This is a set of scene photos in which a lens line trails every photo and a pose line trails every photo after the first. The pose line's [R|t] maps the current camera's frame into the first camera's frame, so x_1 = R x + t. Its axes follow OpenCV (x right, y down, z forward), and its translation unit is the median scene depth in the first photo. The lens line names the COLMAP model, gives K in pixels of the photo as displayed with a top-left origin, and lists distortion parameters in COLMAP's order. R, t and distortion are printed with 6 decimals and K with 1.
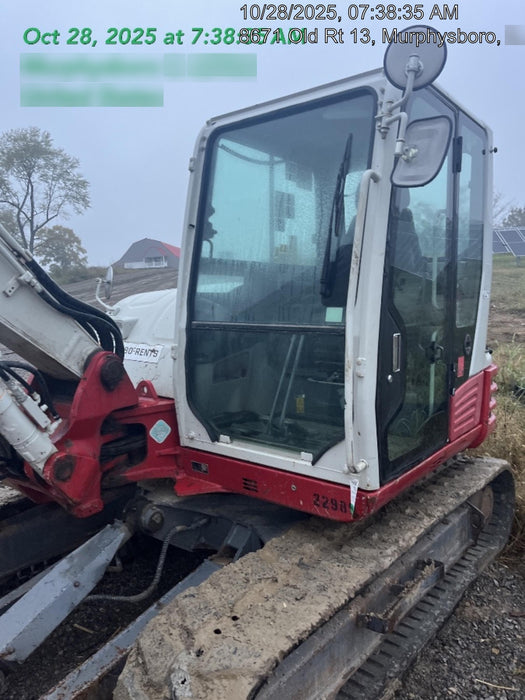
lens RADIAL K [[531.7, 0, 262.1], [0, 531.7, 338.4], [0, 0, 1]] dist [0.076837, -0.114694]
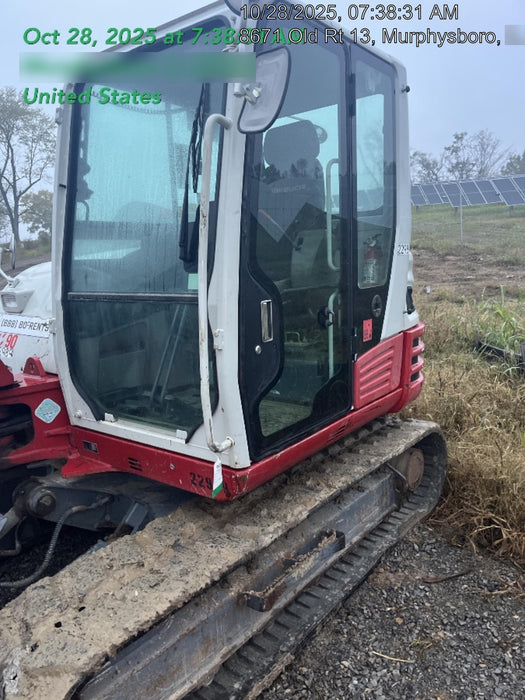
lens RADIAL K [[533.3, 0, 262.5], [0, 533.3, 350.0], [0, 0, 1]] dist [0.064606, -0.100520]
pose [[0.999338, -0.036313, 0.002381, 0.197569], [0.035928, 0.994903, 0.094224, -0.008575], [-0.005790, -0.094076, 0.995548, 0.067419]]
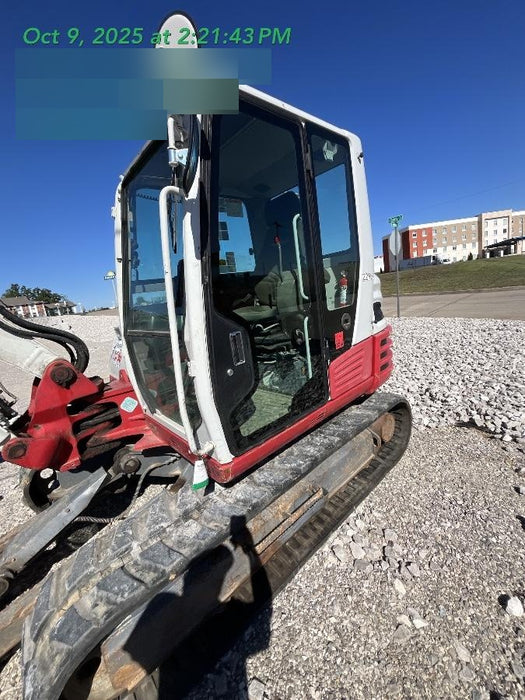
lens RADIAL K [[283.3, 0, 262.5], [0, 283.3, 350.0], [0, 0, 1]] dist [-0.010794, -0.000160]
pose [[0.978024, -0.088747, -0.188659, 0.344056], [0.114442, 0.984890, 0.129977, -0.034895], [0.174274, -0.148711, 0.973403, 0.343518]]
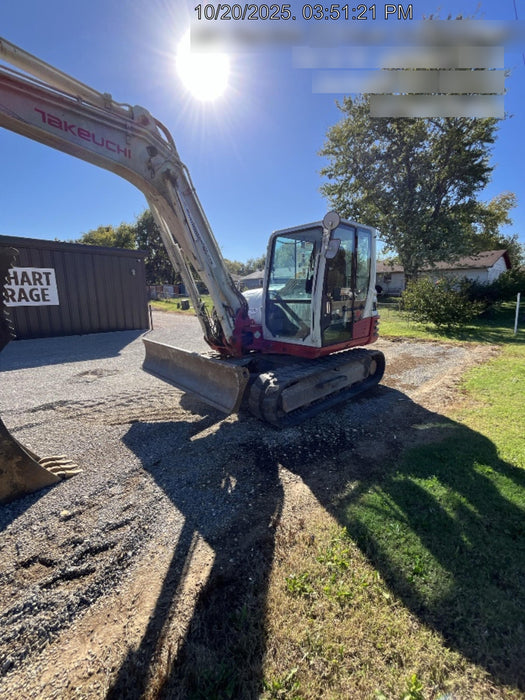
lens RADIAL K [[283.3, 0, 262.5], [0, 283.3, 350.0], [0, 0, 1]] dist [-0.010794, -0.000160]
pose [[0.988794, 0.020182, -0.147916, 0.093643], [-0.000993, 0.991687, 0.128669, 0.049298], [0.149284, -0.127080, 0.980594, -0.679245]]
